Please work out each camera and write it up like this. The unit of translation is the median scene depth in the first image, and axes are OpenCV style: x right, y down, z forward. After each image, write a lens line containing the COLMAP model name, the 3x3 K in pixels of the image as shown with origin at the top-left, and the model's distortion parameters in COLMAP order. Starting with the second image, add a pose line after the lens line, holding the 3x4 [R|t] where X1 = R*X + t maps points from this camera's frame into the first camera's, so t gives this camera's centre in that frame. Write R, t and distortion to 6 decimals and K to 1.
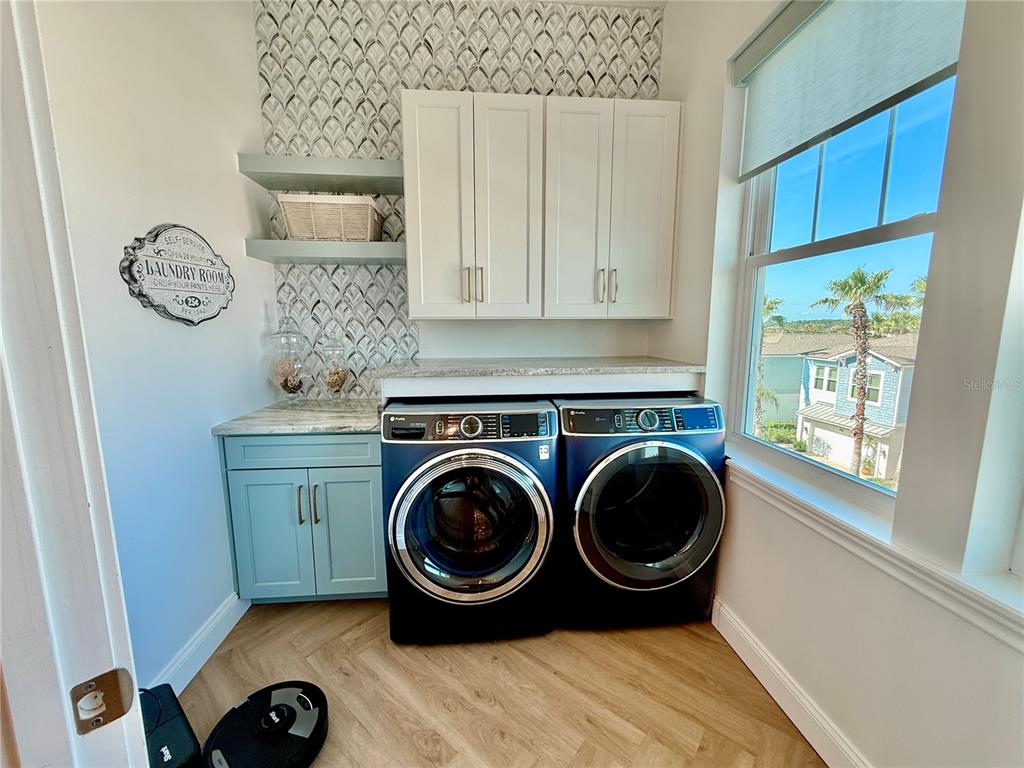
lens RADIAL K [[406.6, 0, 512.2], [0, 406.6, 384.3], [0, 0, 1]] dist [-0.000518, 0.002919]
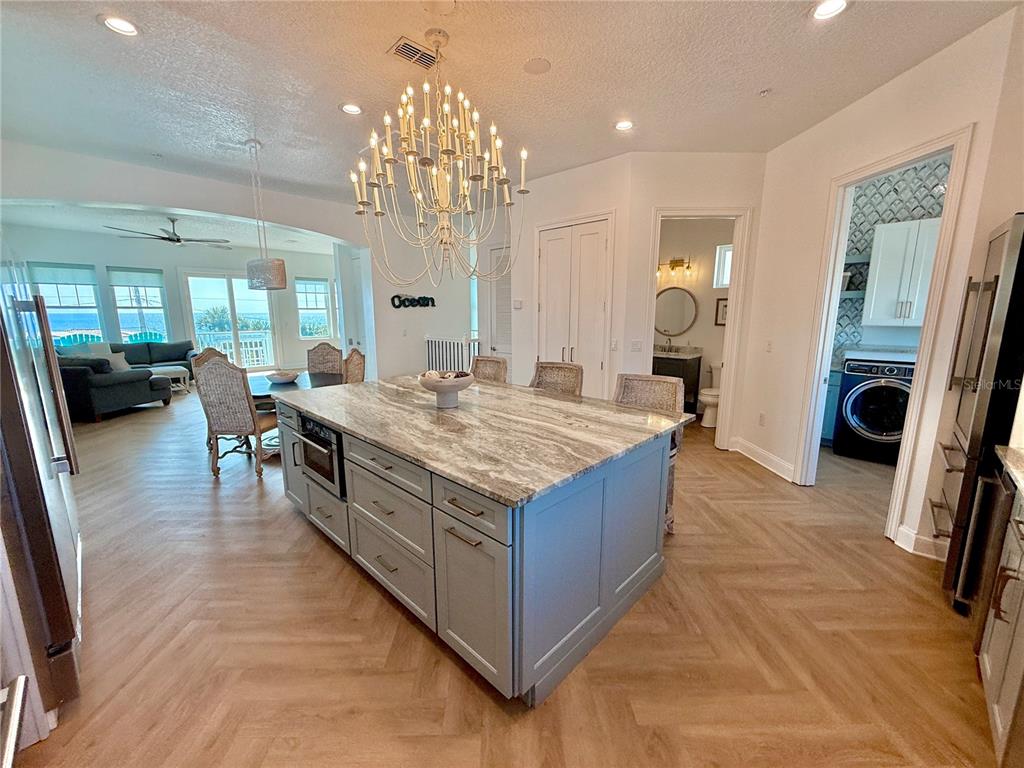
lens RADIAL K [[406.6, 0, 514.6], [0, 406.6, 383.4], [0, 0, 1]] dist [-0.000518, 0.002919]
pose [[0.654349, 0.131469, -0.744677, 0.197592], [-0.104180, 0.991054, 0.083423, 0.158518], [0.748982, 0.022992, 0.662191, -1.812054]]
